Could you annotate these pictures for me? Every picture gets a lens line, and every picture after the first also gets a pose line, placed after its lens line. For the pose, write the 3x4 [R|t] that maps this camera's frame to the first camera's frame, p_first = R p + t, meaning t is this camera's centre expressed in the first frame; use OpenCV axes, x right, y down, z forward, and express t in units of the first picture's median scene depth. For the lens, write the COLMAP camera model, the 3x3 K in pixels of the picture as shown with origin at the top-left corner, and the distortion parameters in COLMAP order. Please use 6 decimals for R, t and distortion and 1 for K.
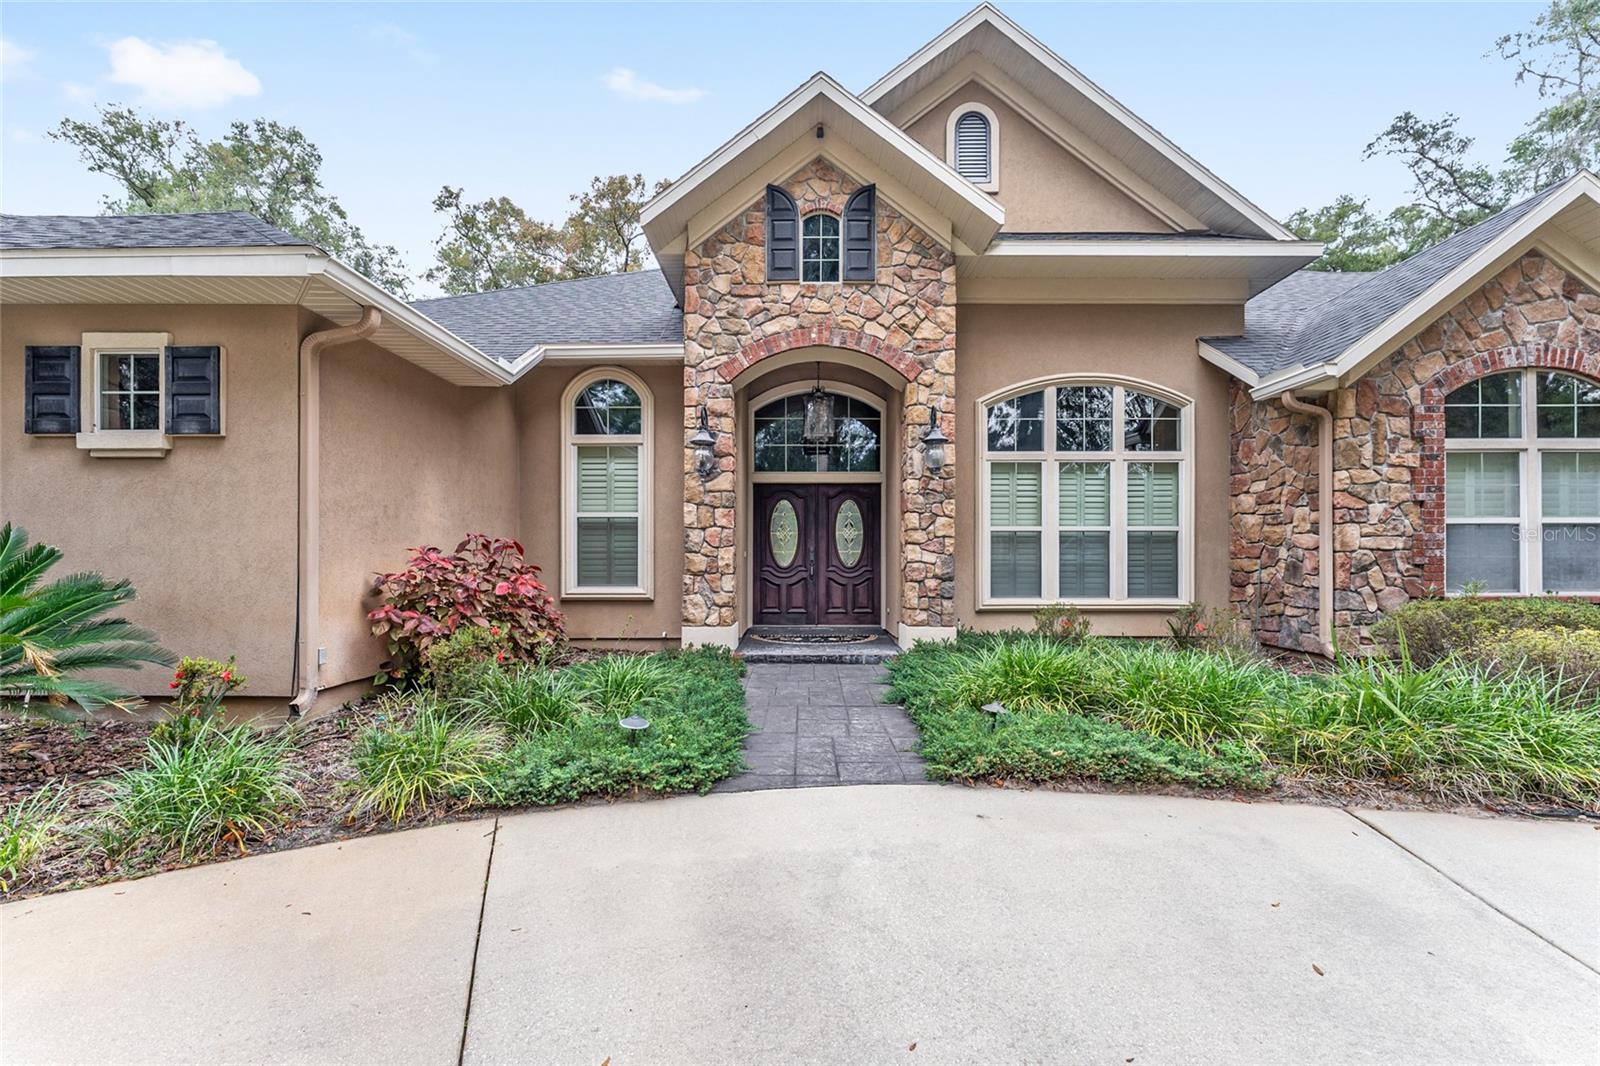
lens RADIAL K [[651.0, 0, 794.5], [0, 651.0, 559.2], [0, 0, 1]] dist [-0.001539, -0.000137]
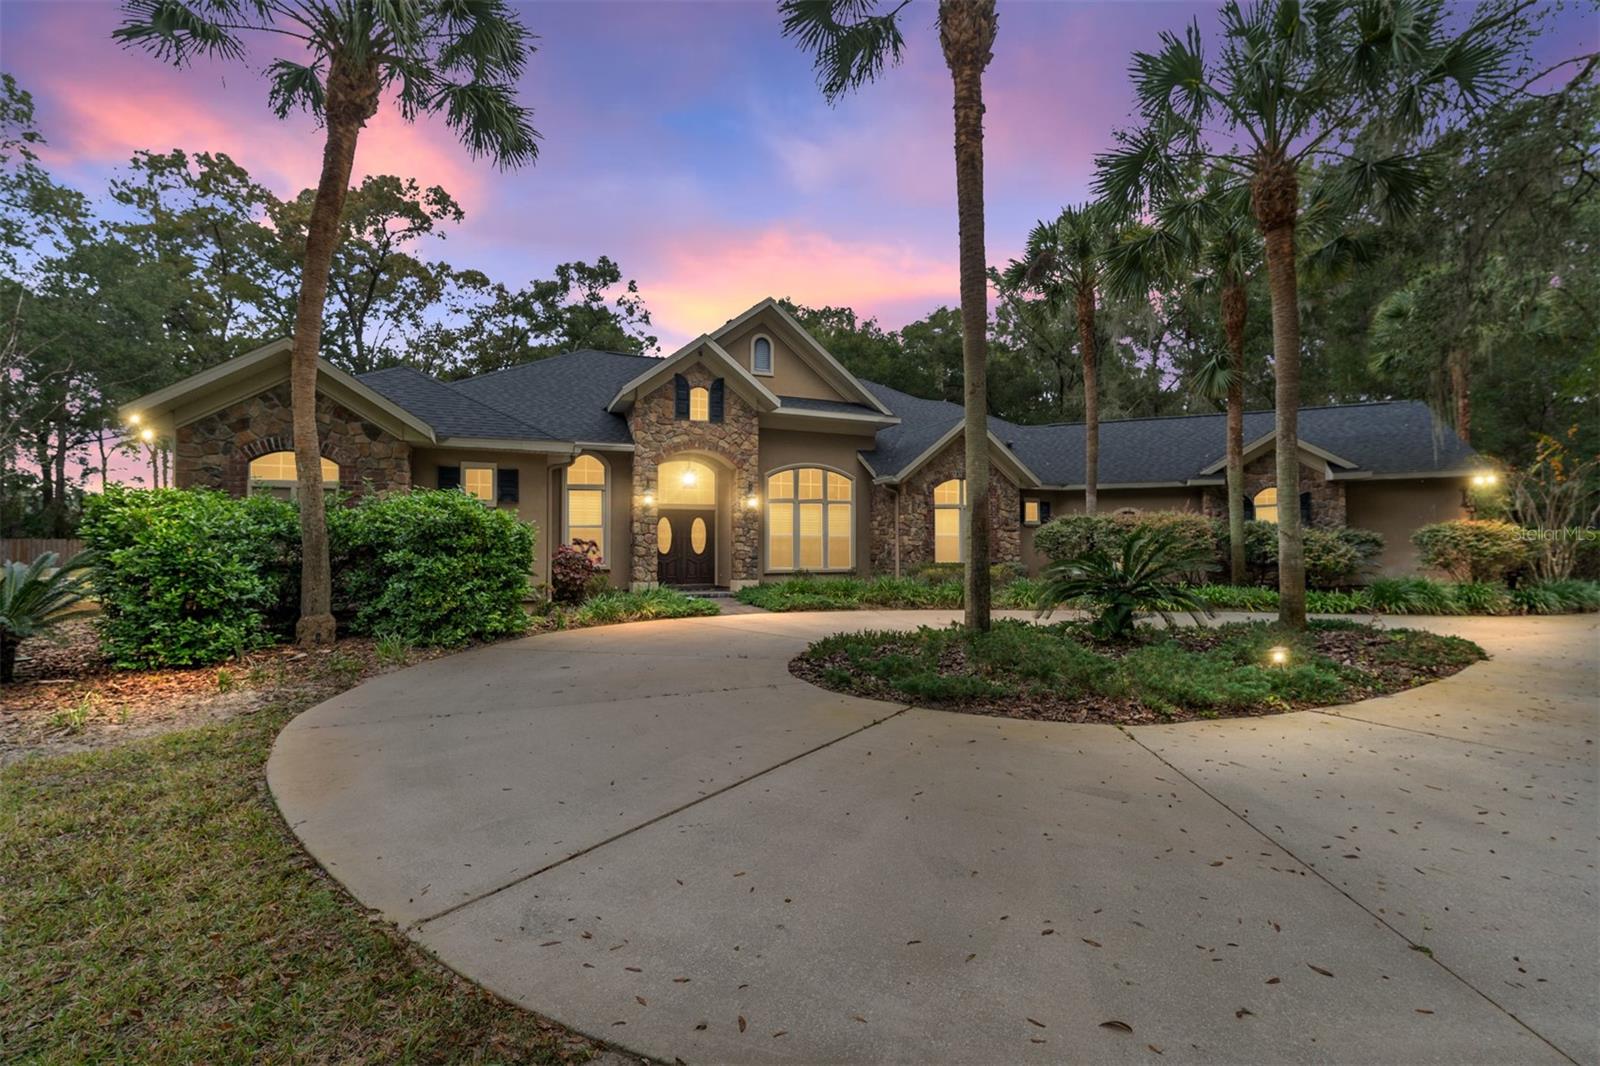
lens RADIAL K [[701.1, 0, 788.7], [0, 701.1, 535.1], [0, 0, 1]] dist [0.005556, 0.000037]
pose [[0.920893, 0.007485, 0.389743, -0.585700], [0.001145, 0.999759, -0.021906, 0.004080], [-0.389813, 0.020620, 0.920663, -1.233579]]
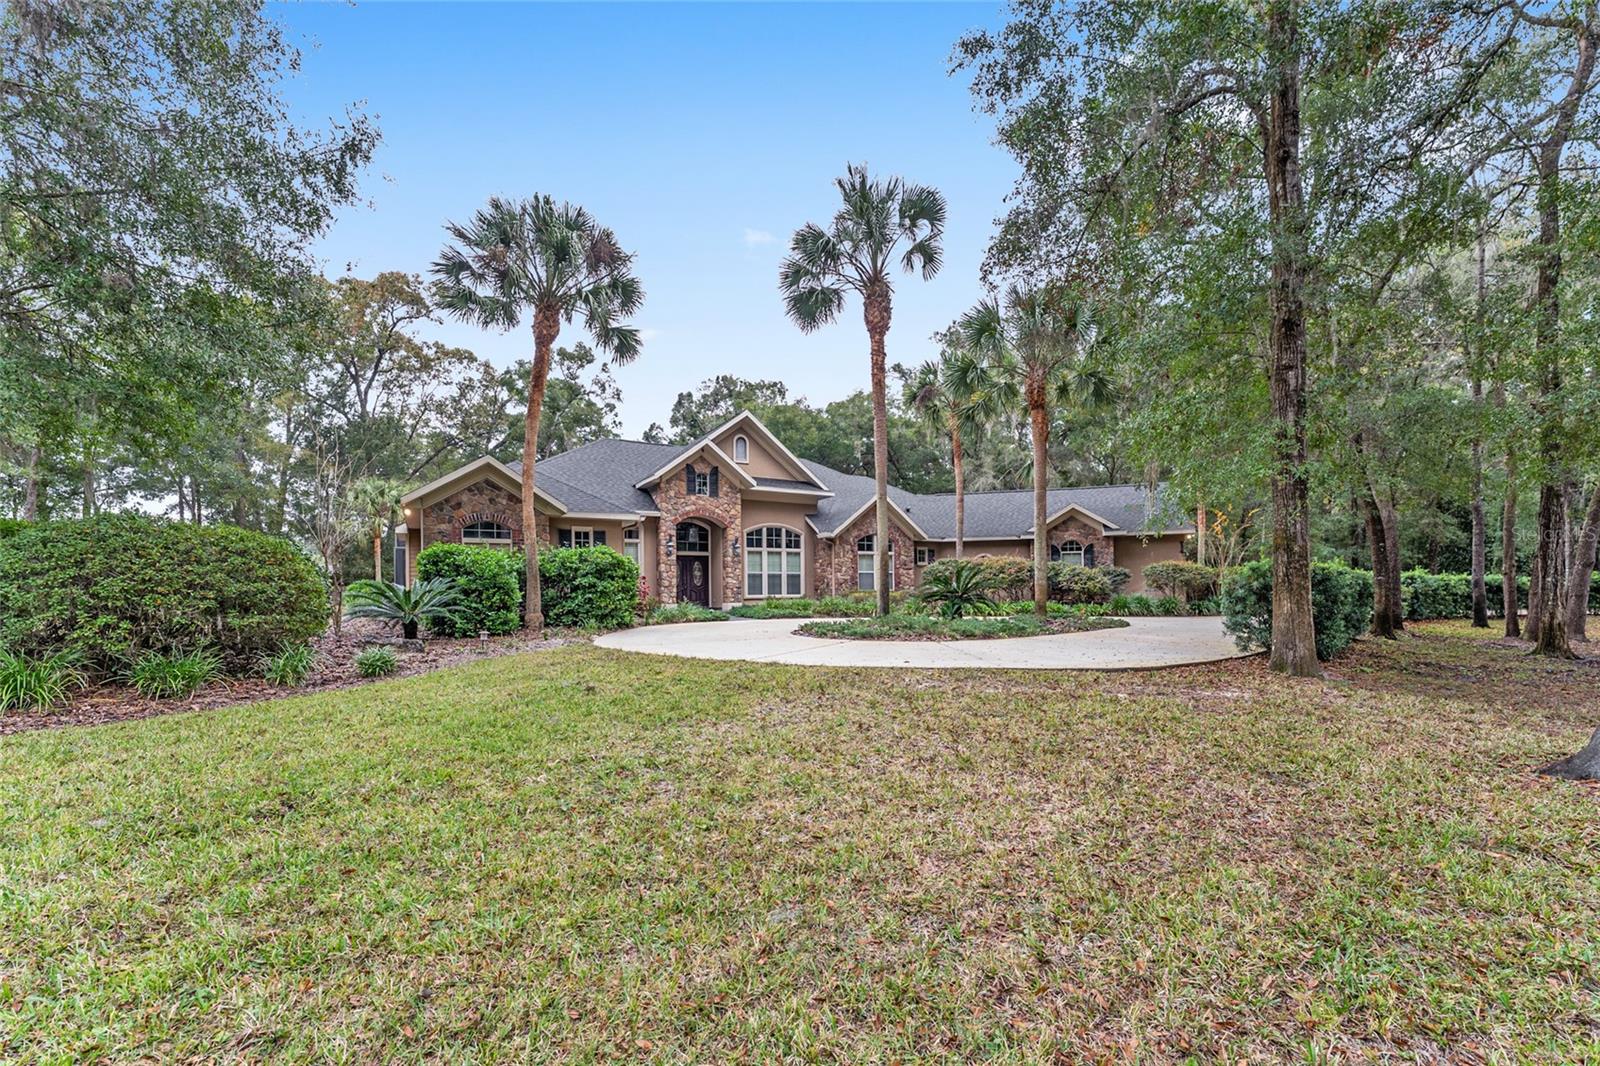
lens RADIAL K [[651.0, 0, 798.2], [0, 651.0, 598.5], [0, 0, 1]] dist [-0.001539, -0.000137]
pose [[0.865402, -0.013864, 0.500887, -1.153730], [0.010553, 0.999900, 0.009443, 0.054731], [-0.500967, -0.002887, 0.865461, -1.988969]]
